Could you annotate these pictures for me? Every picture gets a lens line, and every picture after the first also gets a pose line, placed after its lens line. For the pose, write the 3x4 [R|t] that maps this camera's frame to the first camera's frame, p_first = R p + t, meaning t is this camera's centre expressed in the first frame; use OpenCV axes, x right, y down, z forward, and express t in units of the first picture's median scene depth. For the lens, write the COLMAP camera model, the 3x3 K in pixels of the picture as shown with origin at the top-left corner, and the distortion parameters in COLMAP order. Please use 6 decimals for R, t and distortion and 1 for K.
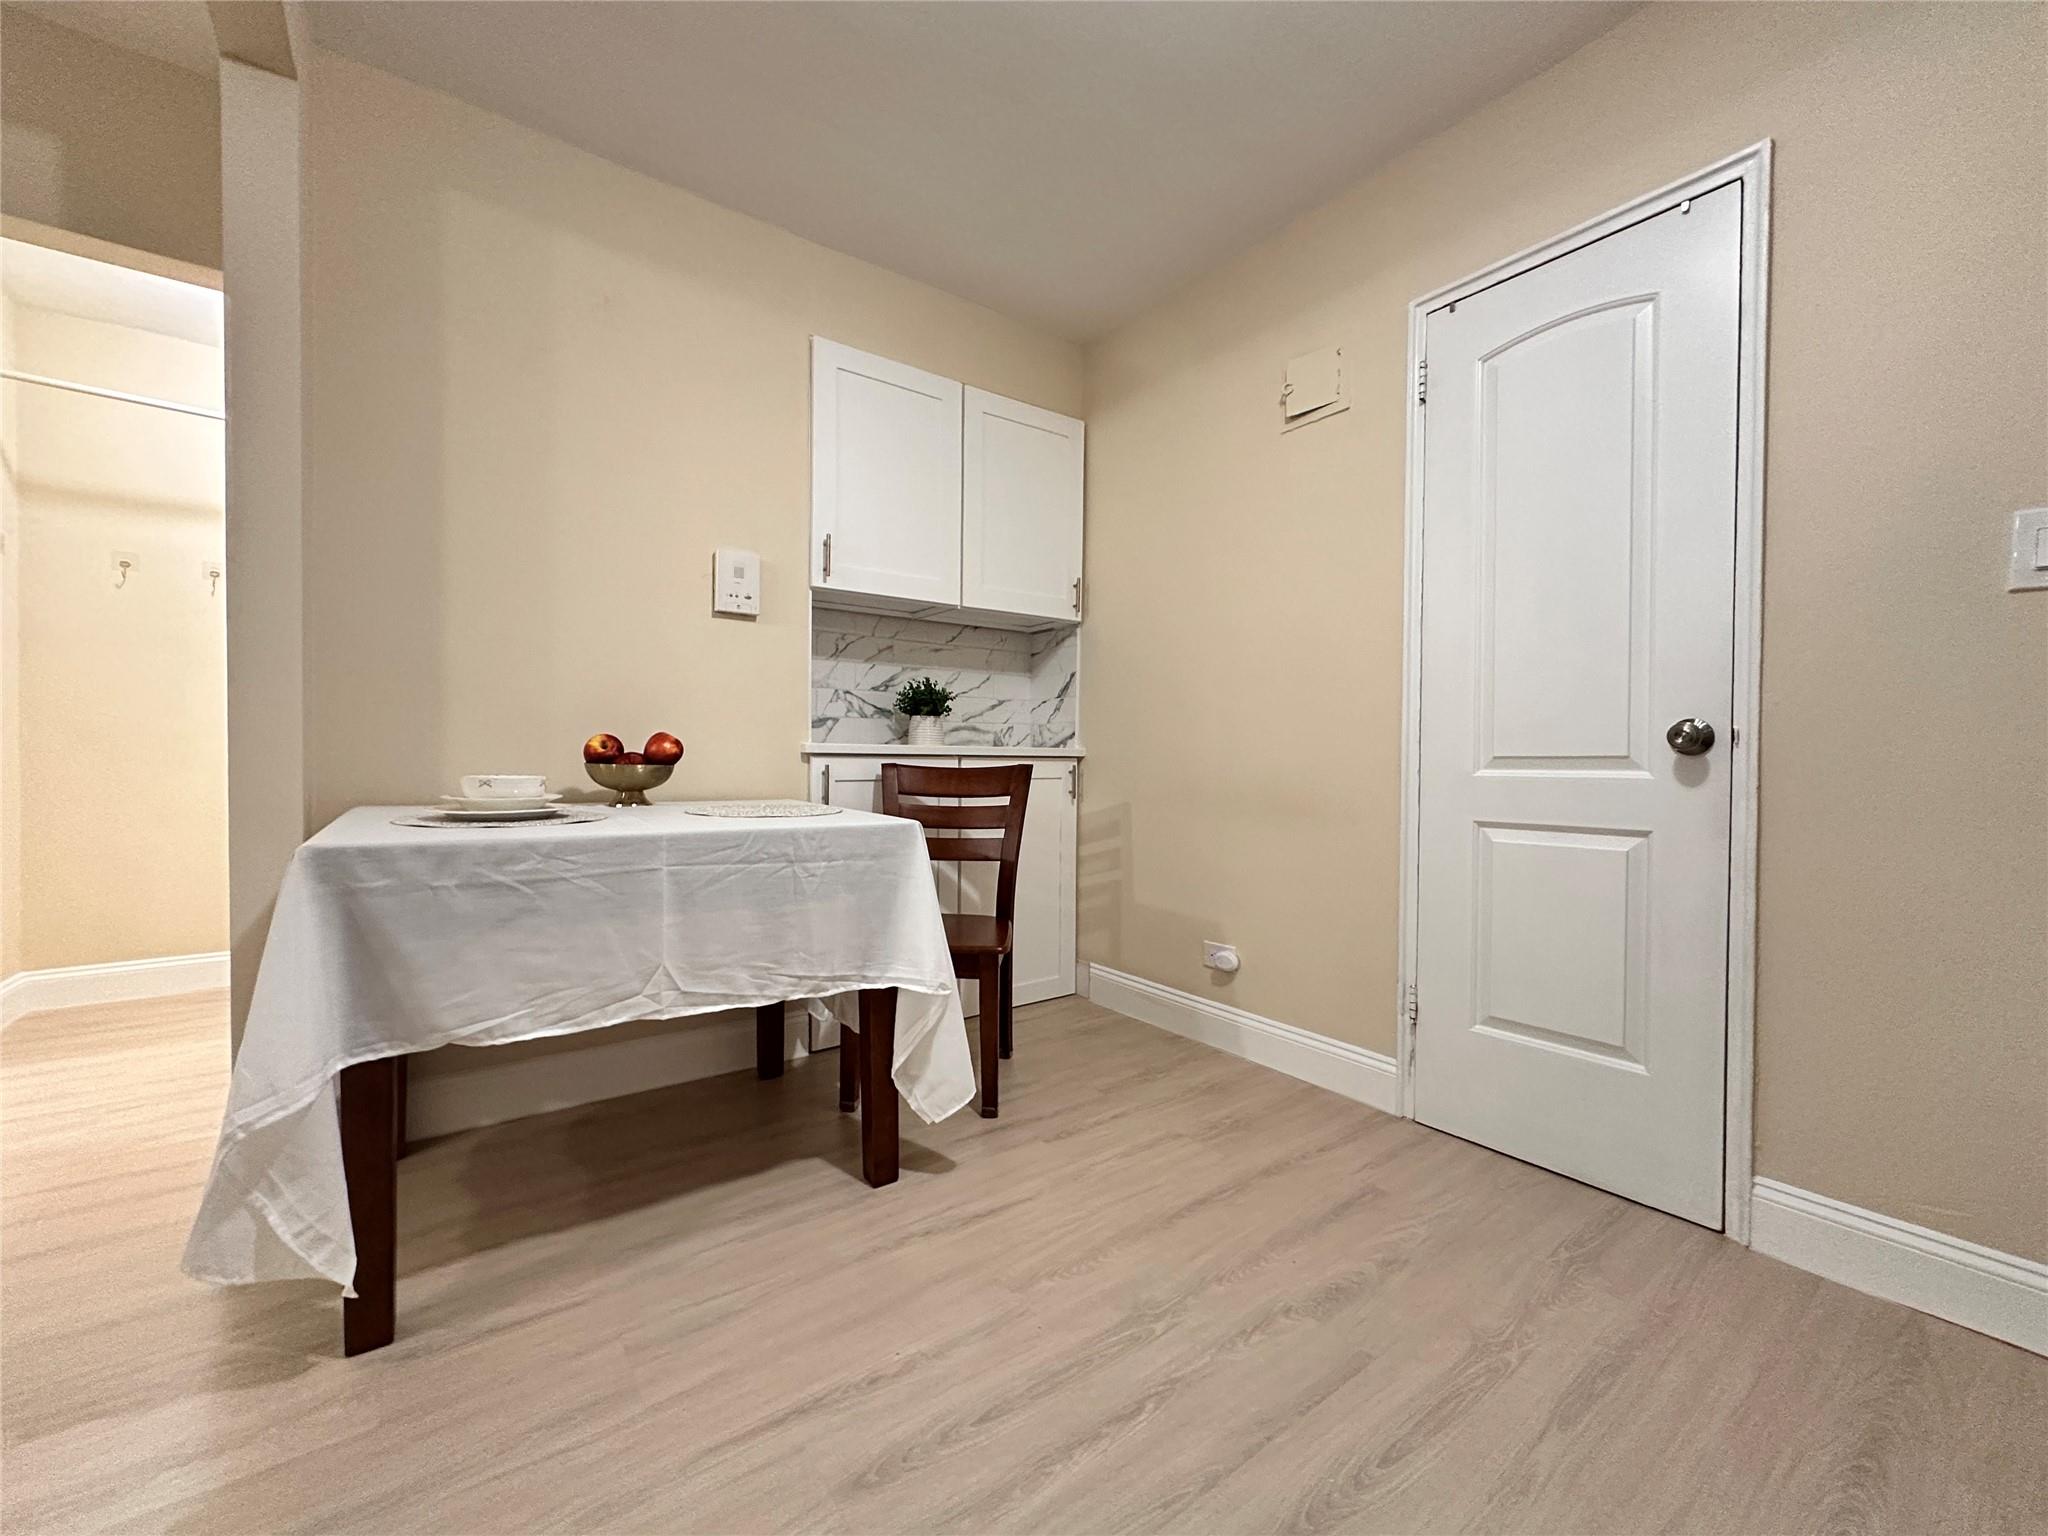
lens RADIAL K [[813.2, 0, 1022.8], [0, 813.2, 765.7], [0, 0, 1]] dist [-0.001397, -0.000535]
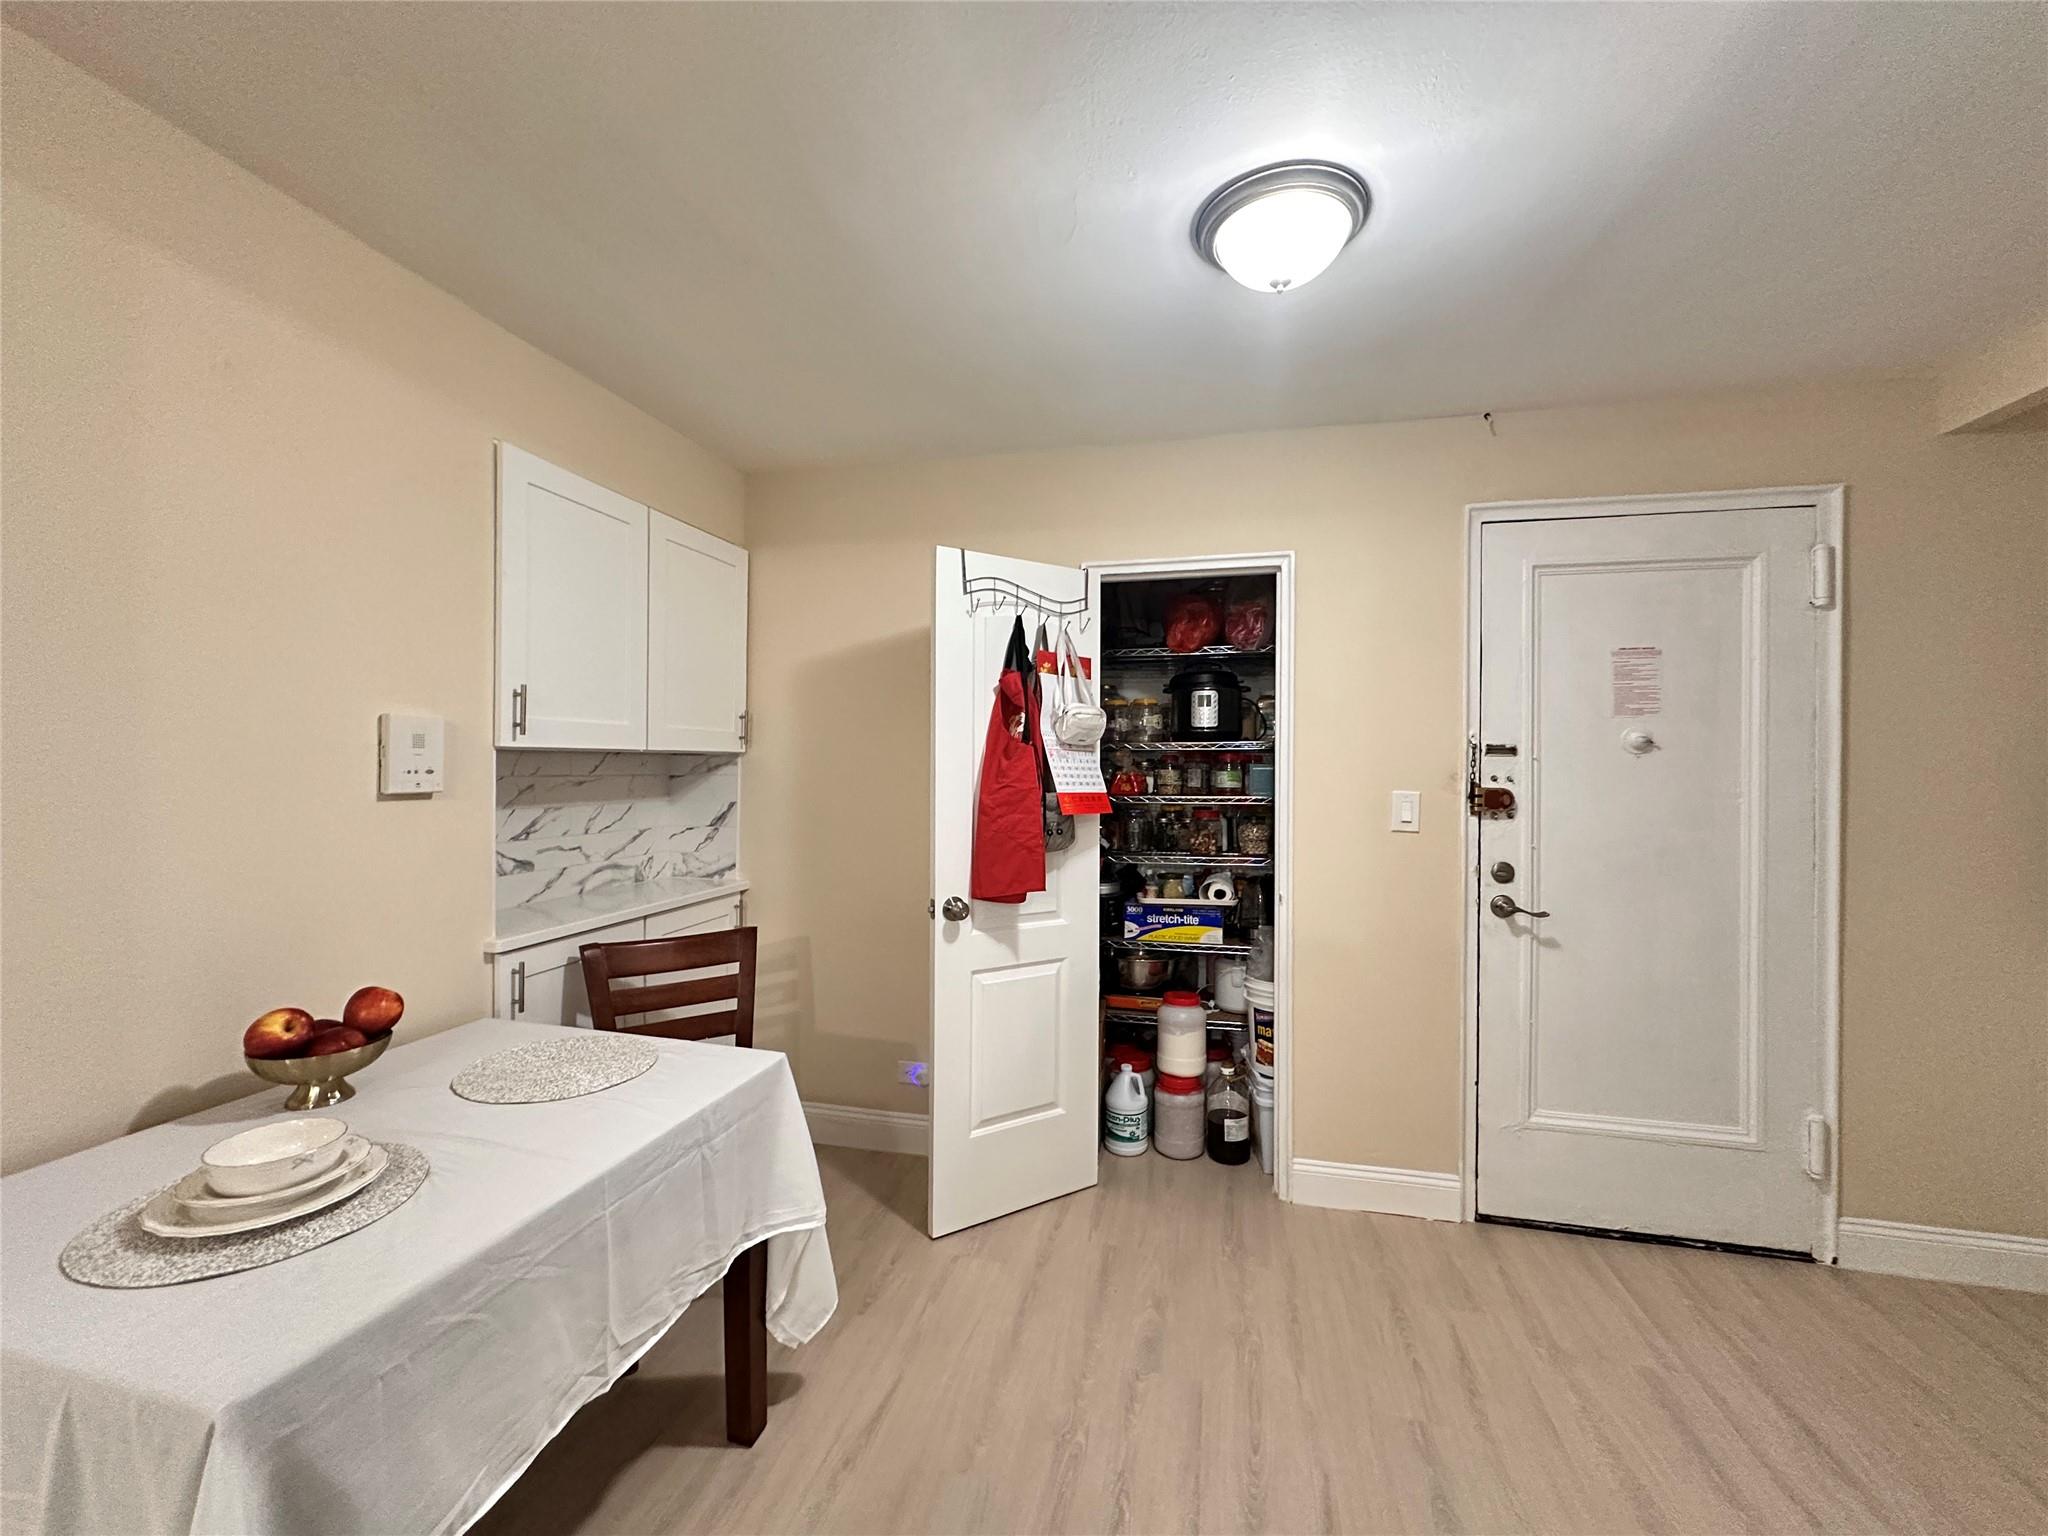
lens RADIAL K [[806.8, 0, 1019.5], [0, 806.8, 766.5], [0, 0, 1]] dist [-0.011033, 0.000426]
pose [[0.764900, -0.004662, 0.644133, -0.400257], [0.007636, 0.999969, -0.001830, -0.206336], [-0.644104, 0.006318, 0.764912, 0.049601]]
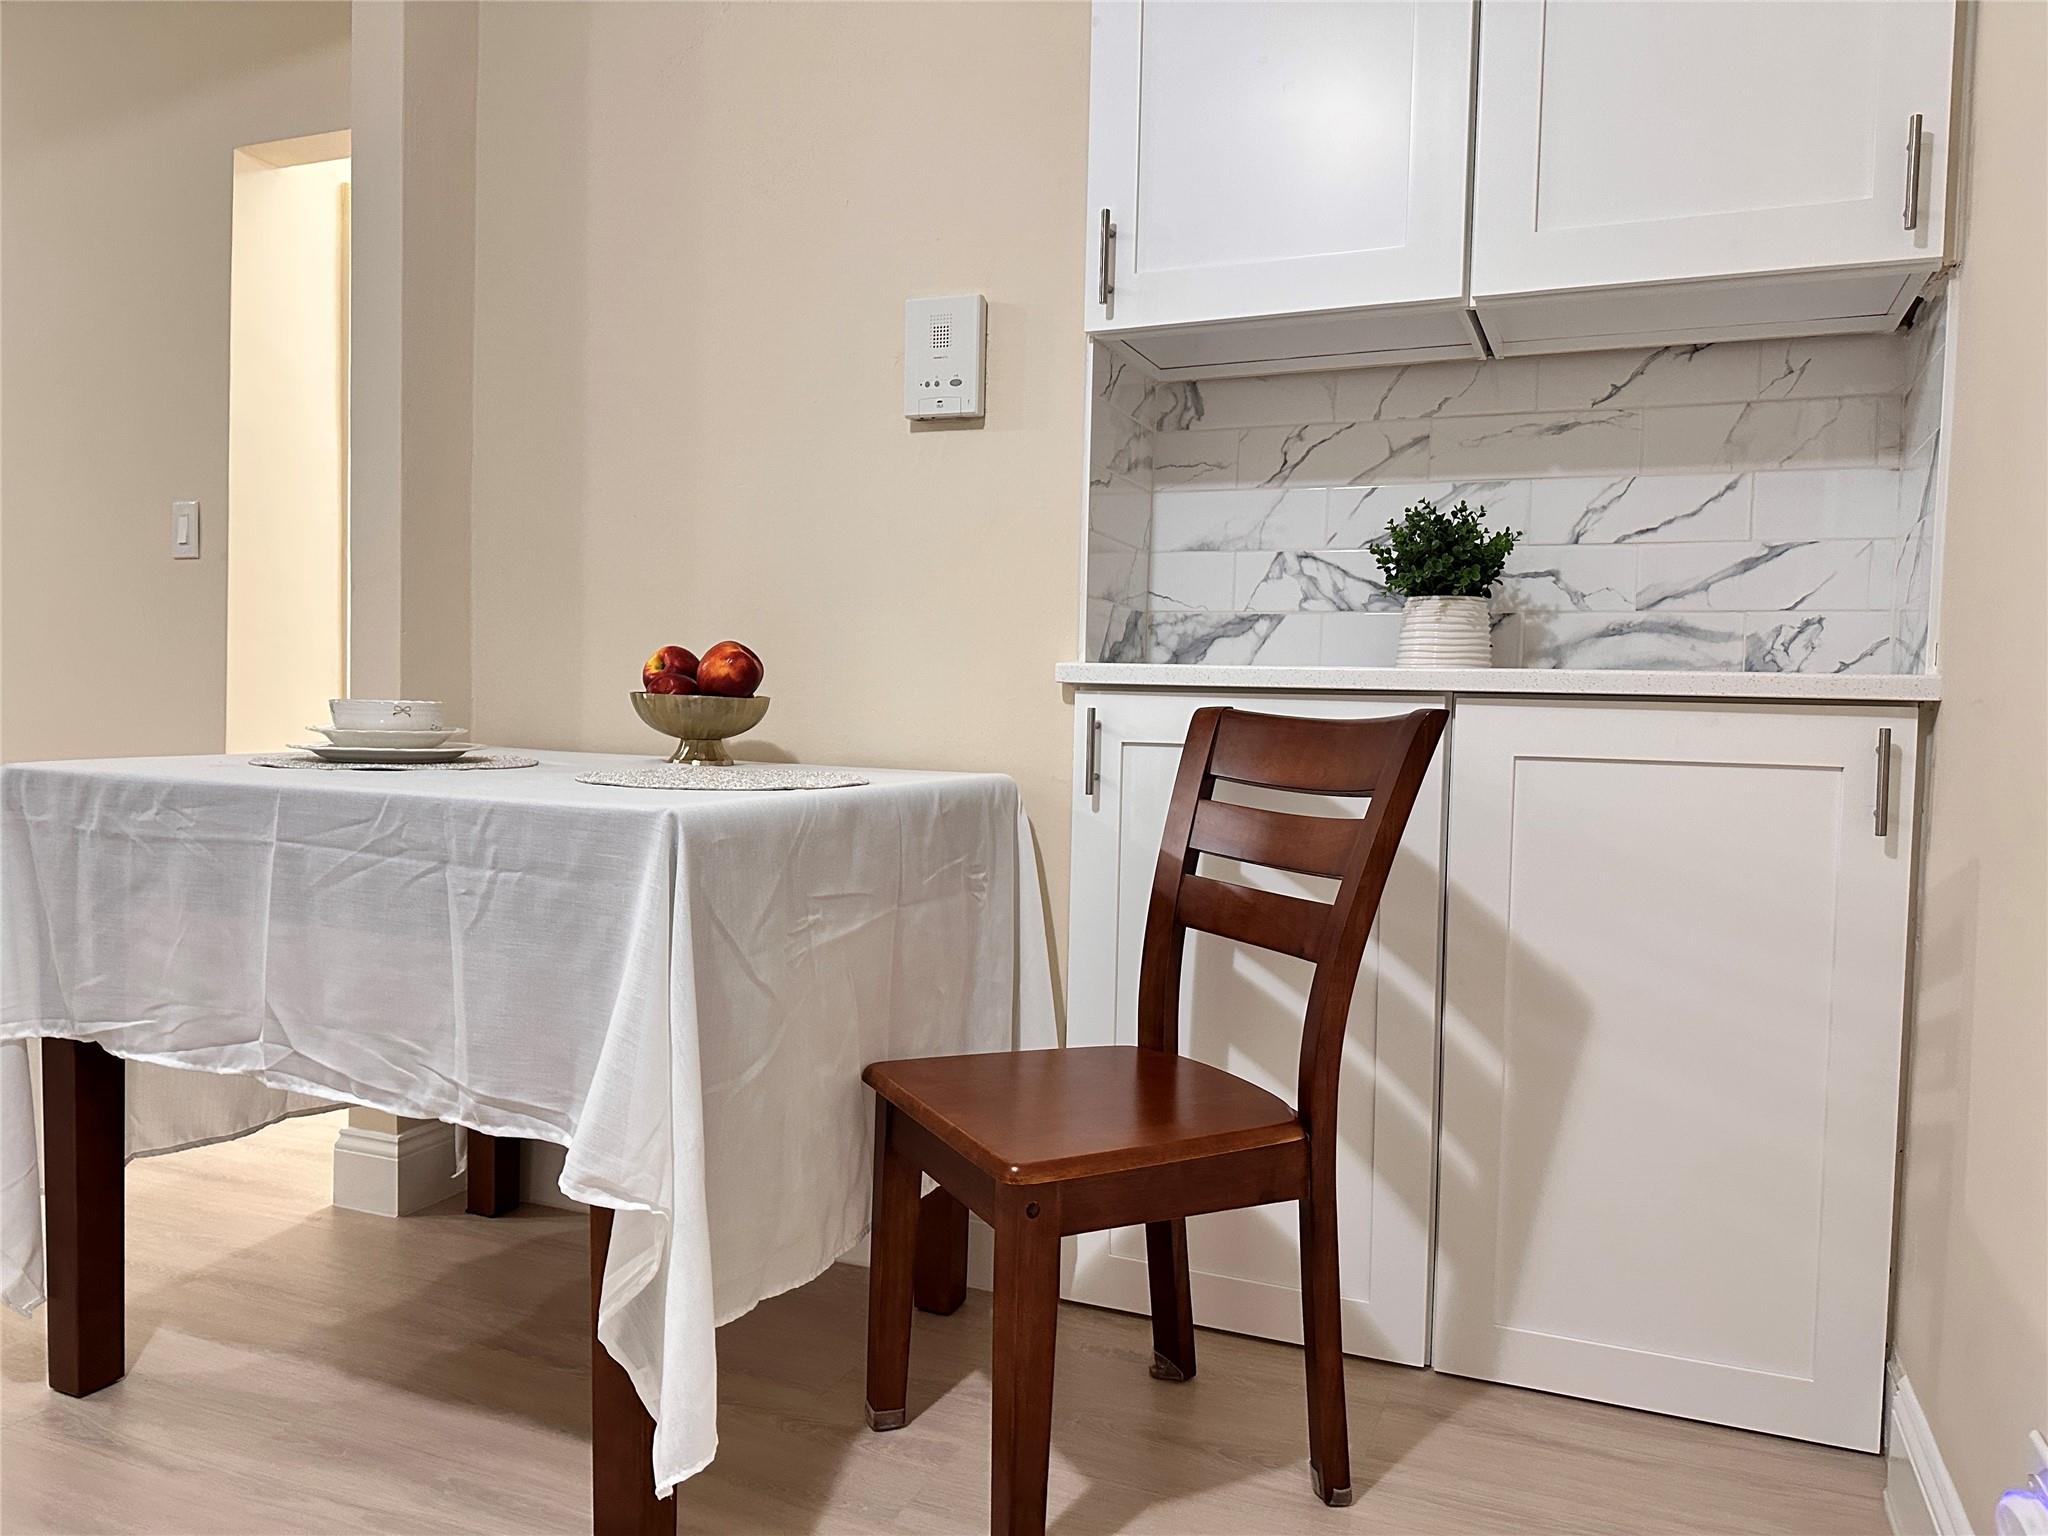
lens RADIAL K [[1418.2, 0, 1026.8], [0, 1418.2, 772.8], [0, 0, 1]] dist [0.137634, -0.205641]
pose [[0.516702, 0.044764, -0.854994, 0.481174], [-0.033319, 0.998927, 0.032164, 0.011946], [0.855517, 0.011868, 0.517639, 0.567107]]
